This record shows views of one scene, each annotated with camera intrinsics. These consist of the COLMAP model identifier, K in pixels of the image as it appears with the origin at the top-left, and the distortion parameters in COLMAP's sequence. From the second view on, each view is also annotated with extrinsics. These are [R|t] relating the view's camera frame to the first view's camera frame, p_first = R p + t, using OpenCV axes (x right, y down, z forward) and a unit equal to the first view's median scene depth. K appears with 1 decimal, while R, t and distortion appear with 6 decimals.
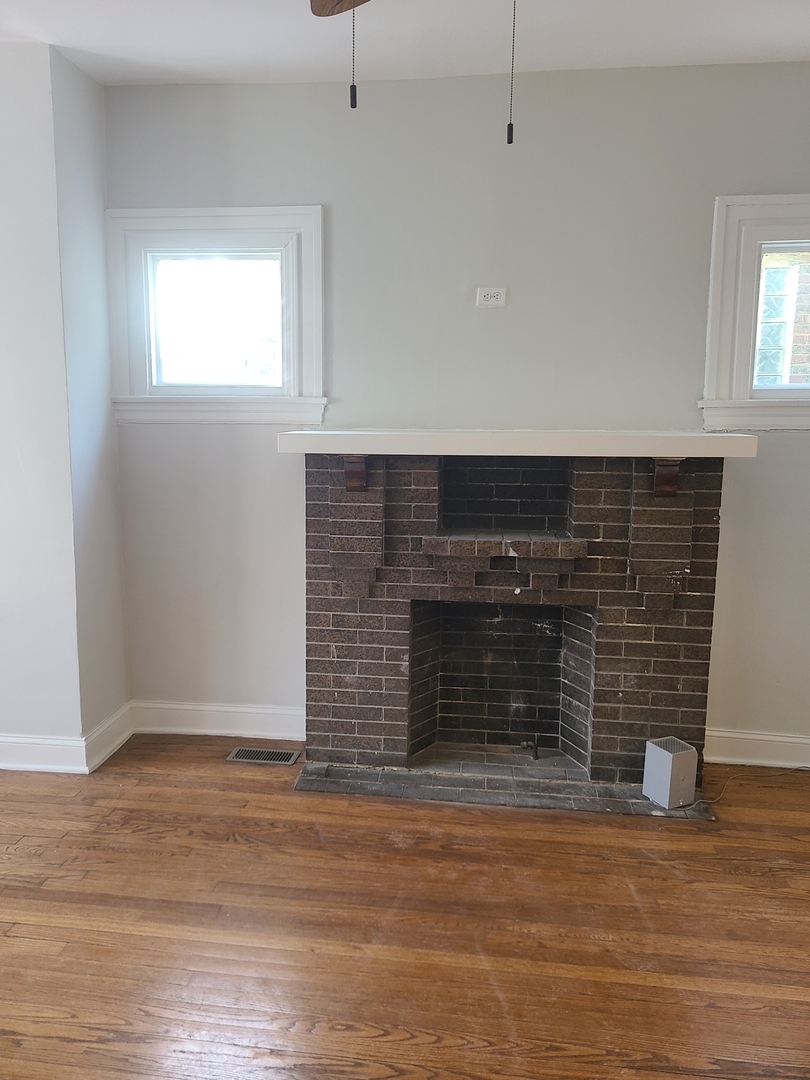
lens RADIAL K [[837.4, 0, 405.0], [0, 837.4, 540.0], [0, 0, 1]] dist [0.033791, -0.064682]
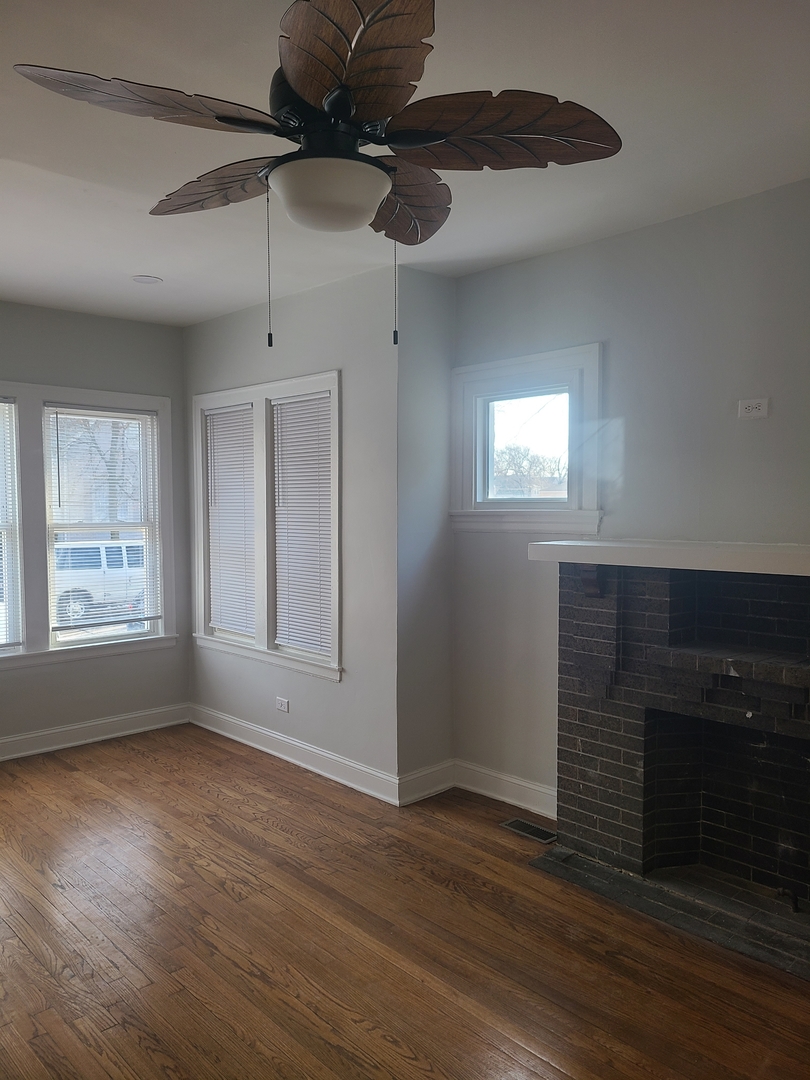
lens RADIAL K [[837.4, 0, 405.0], [0, 837.4, 540.0], [0, 0, 1]] dist [0.033791, -0.064682]
pose [[0.744844, 0.018539, -0.666981, 0.466782], [-0.090616, 0.993163, -0.073589, -0.028917], [0.661057, 0.115251, 0.741431, 0.022936]]
